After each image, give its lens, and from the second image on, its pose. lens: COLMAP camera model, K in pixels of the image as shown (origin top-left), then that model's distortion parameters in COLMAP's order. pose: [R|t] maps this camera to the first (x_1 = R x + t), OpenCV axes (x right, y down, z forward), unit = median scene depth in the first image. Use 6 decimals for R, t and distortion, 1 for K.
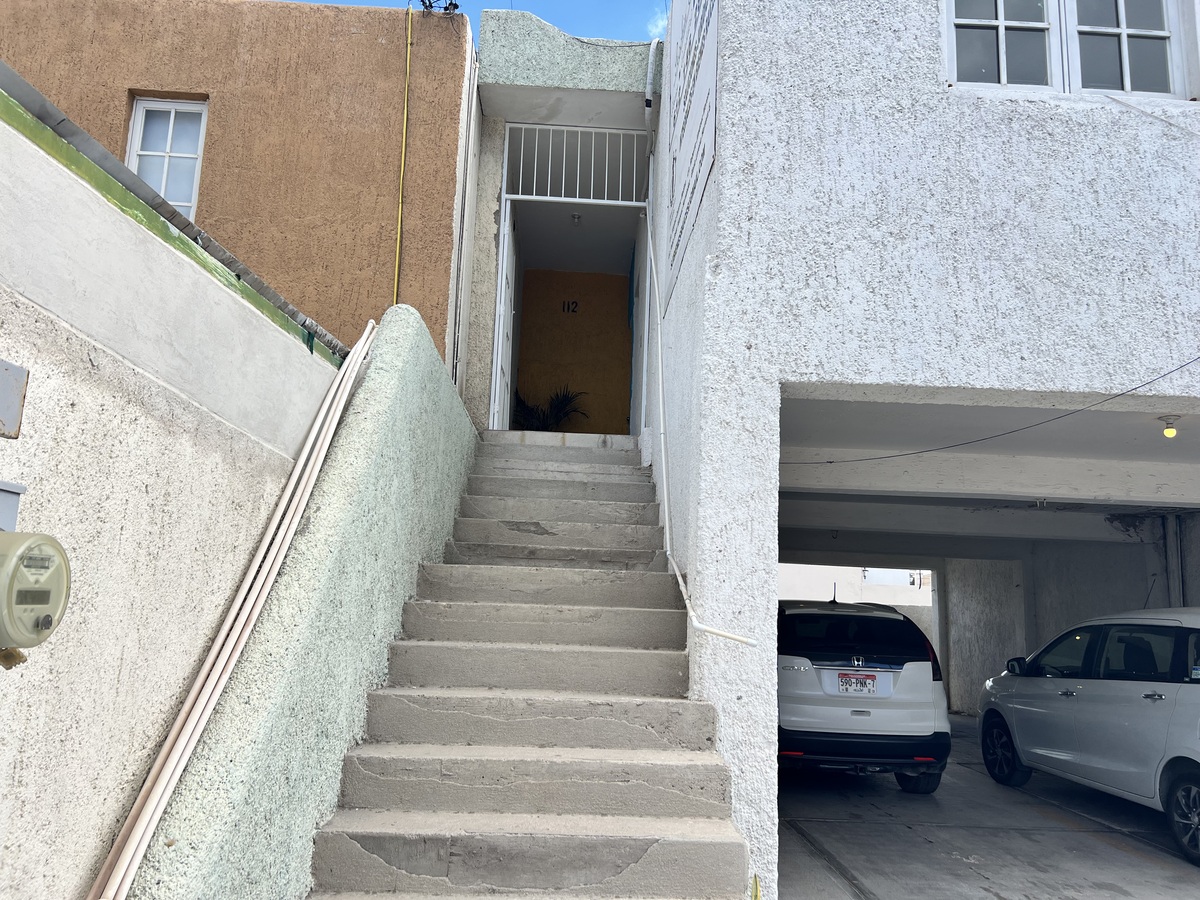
lens RADIAL K [[904.8, 0, 591.8], [0, 904.8, 457.1], [0, 0, 1]] dist [0.043938, -0.053225]
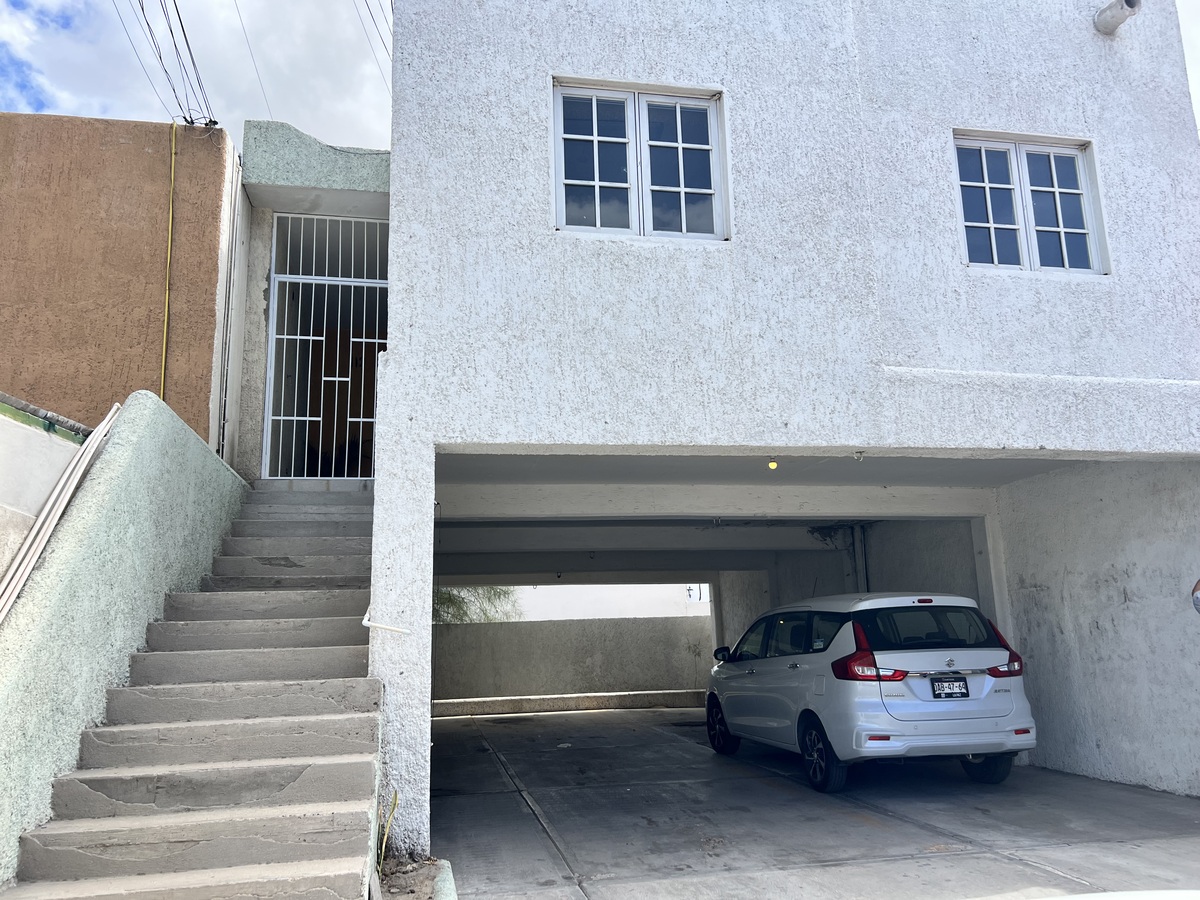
lens RADIAL K [[904.8, 0, 606.8], [0, 904.8, 459.4], [0, 0, 1]] dist [0.043938, -0.053225]
pose [[0.984307, -0.032652, 0.173419, 0.213305], [0.038401, 0.998815, -0.029900, -0.007128], [-0.172237, 0.036090, 0.984394, -0.383347]]
